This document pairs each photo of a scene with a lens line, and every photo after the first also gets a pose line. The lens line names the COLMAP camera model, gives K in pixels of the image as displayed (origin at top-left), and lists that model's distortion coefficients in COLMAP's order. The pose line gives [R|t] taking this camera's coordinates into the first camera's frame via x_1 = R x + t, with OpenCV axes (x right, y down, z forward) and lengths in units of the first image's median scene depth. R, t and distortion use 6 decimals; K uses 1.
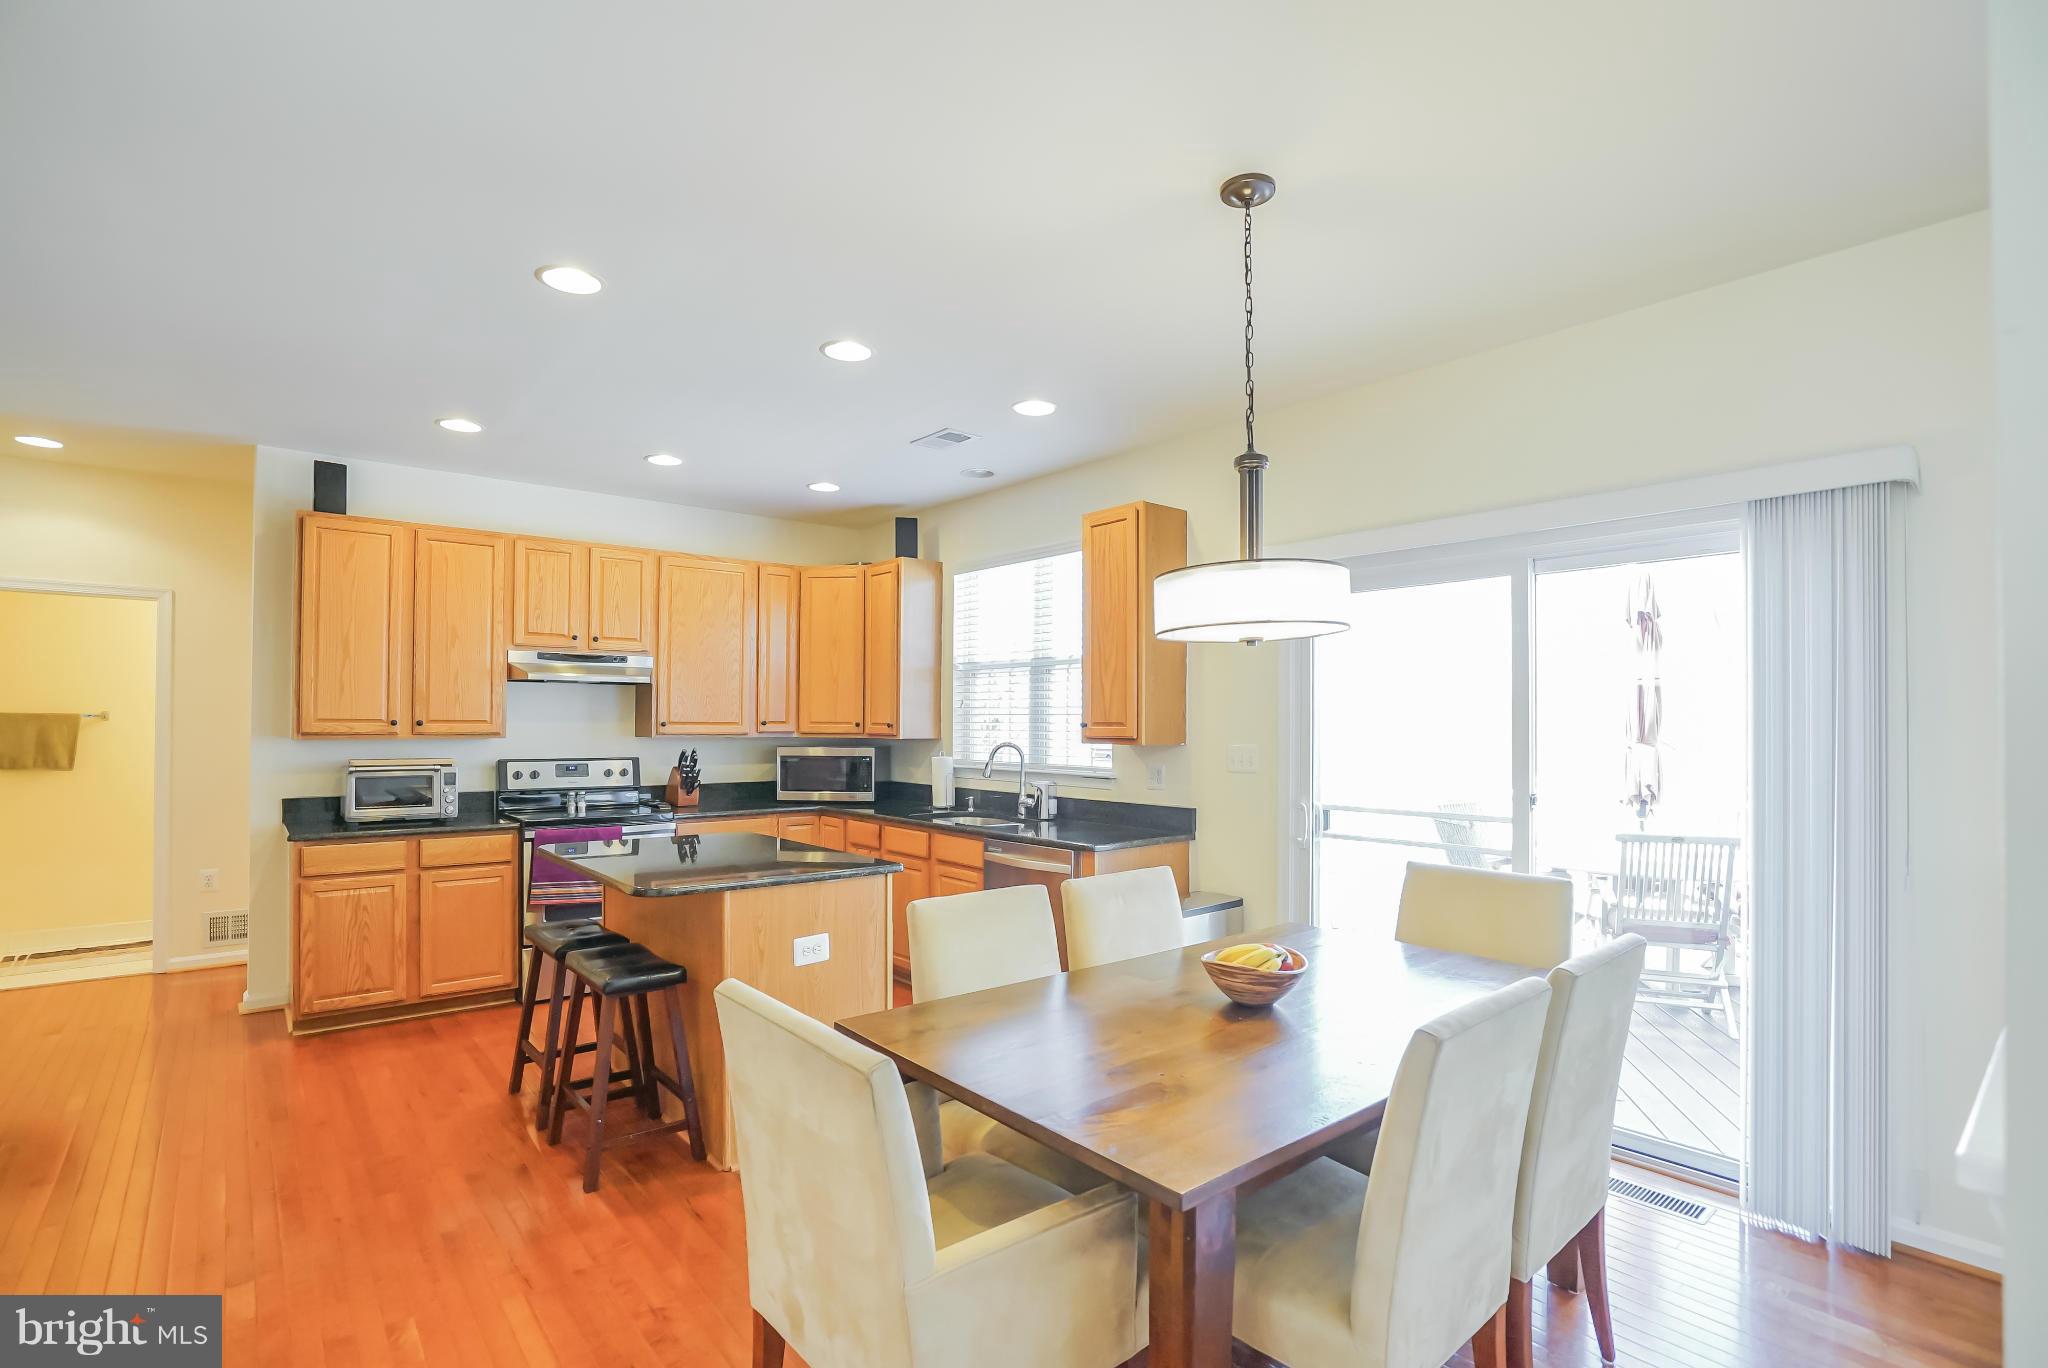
lens RADIAL K [[989.1, 0, 1021.1], [0, 989.1, 734.0], [0, 0, 1]] dist [-0.001458, -0.000071]
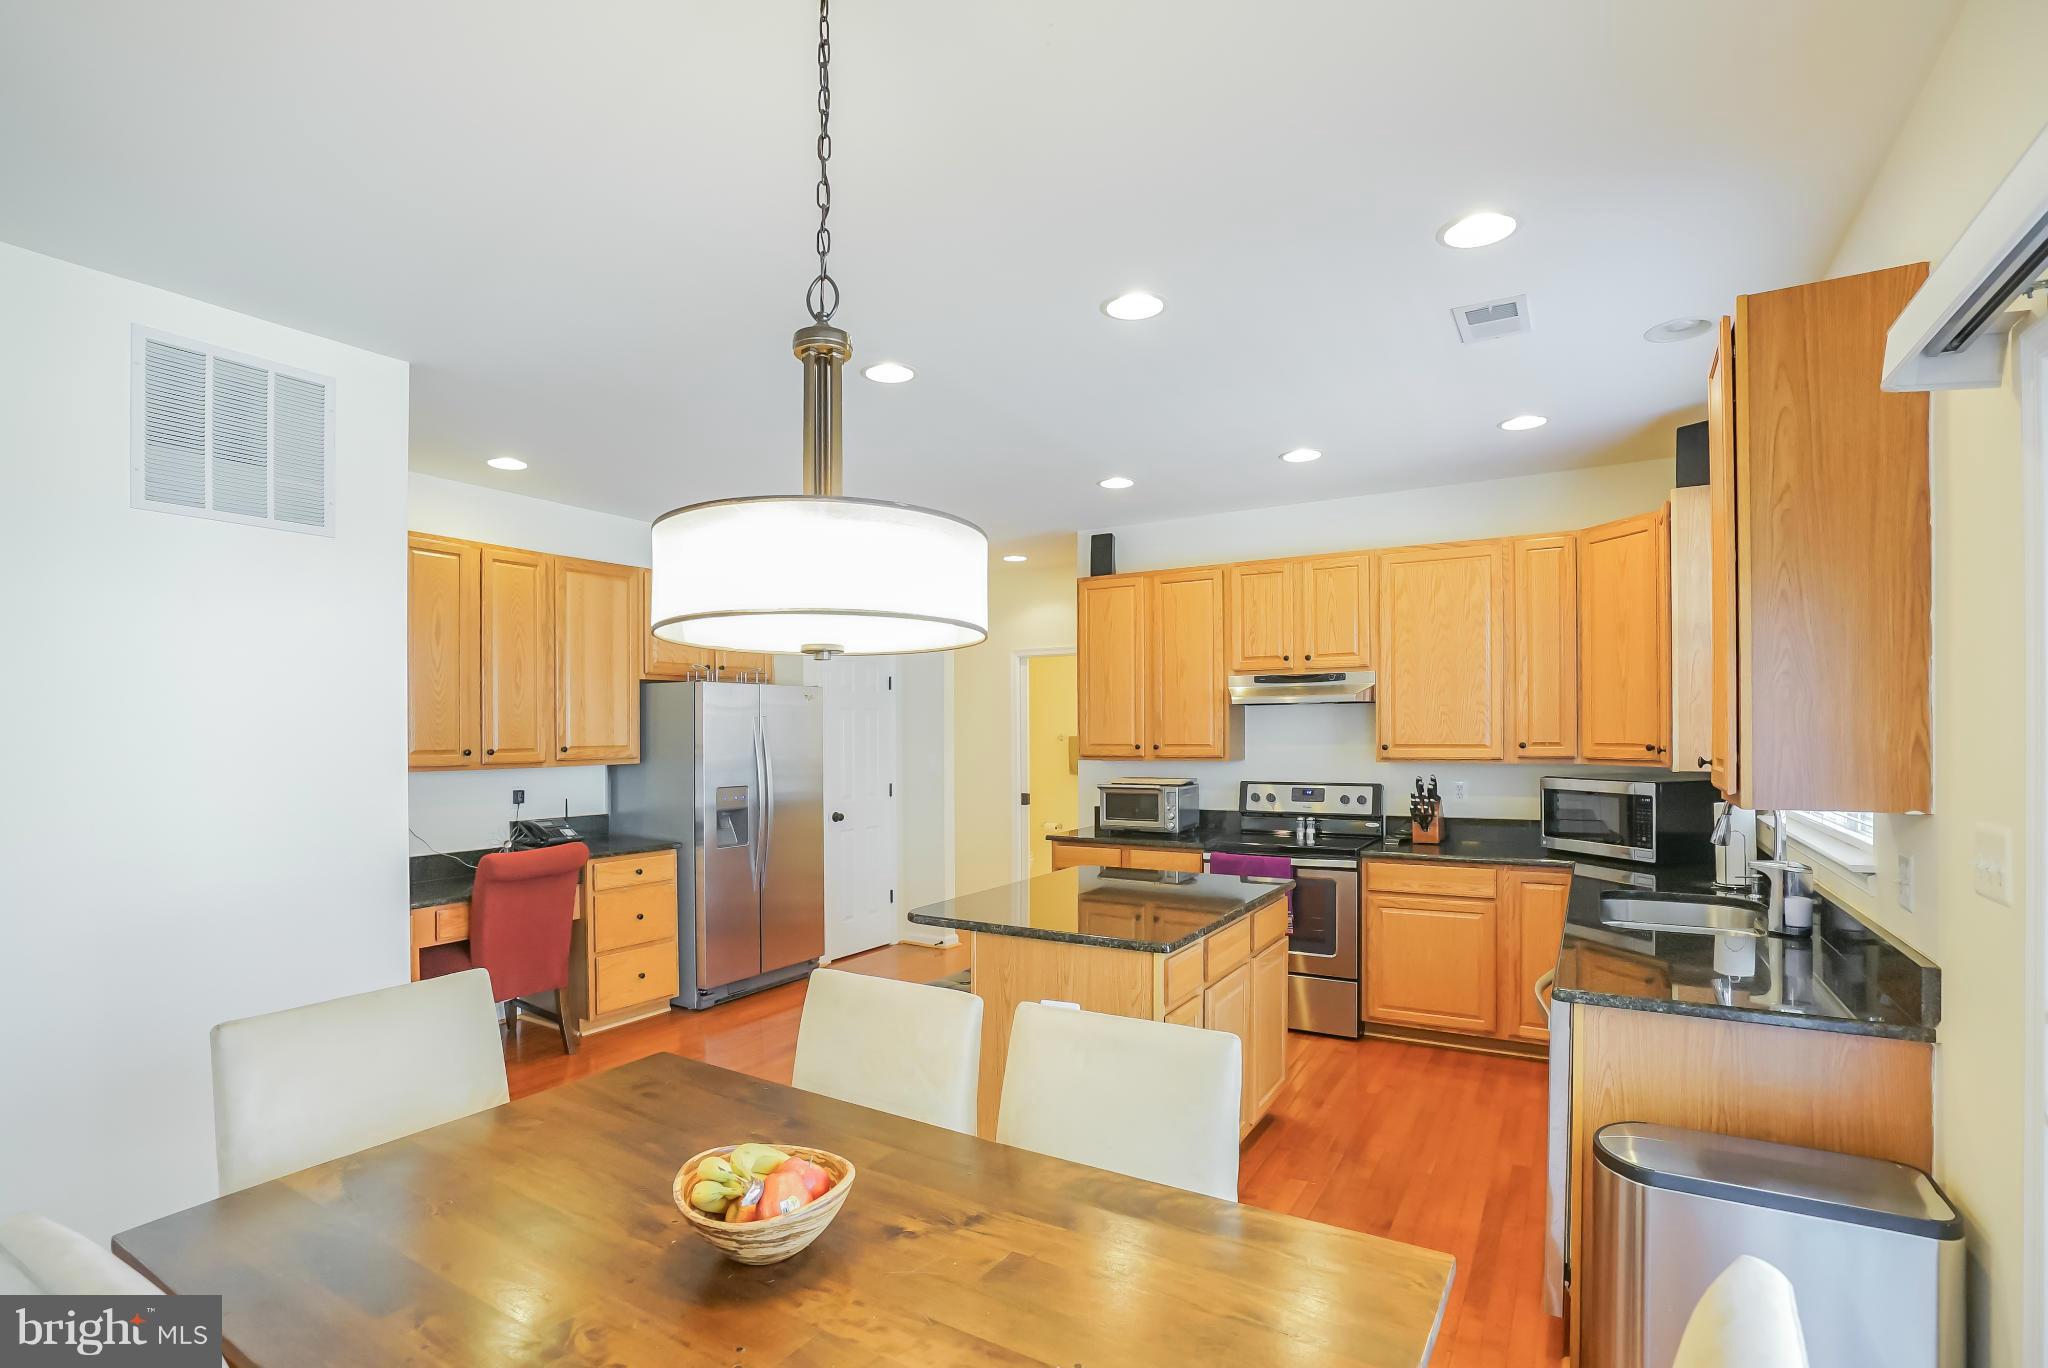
lens RADIAL K [[989.1, 0, 1021.1], [0, 989.1, 734.0], [0, 0, 1]] dist [-0.001458, -0.000071]
pose [[0.365842, -0.006391, -0.930655, 0.339780], [0.001811, 0.999979, -0.006155, -0.017086], [0.930675, 0.000566, 0.365846, 0.389578]]
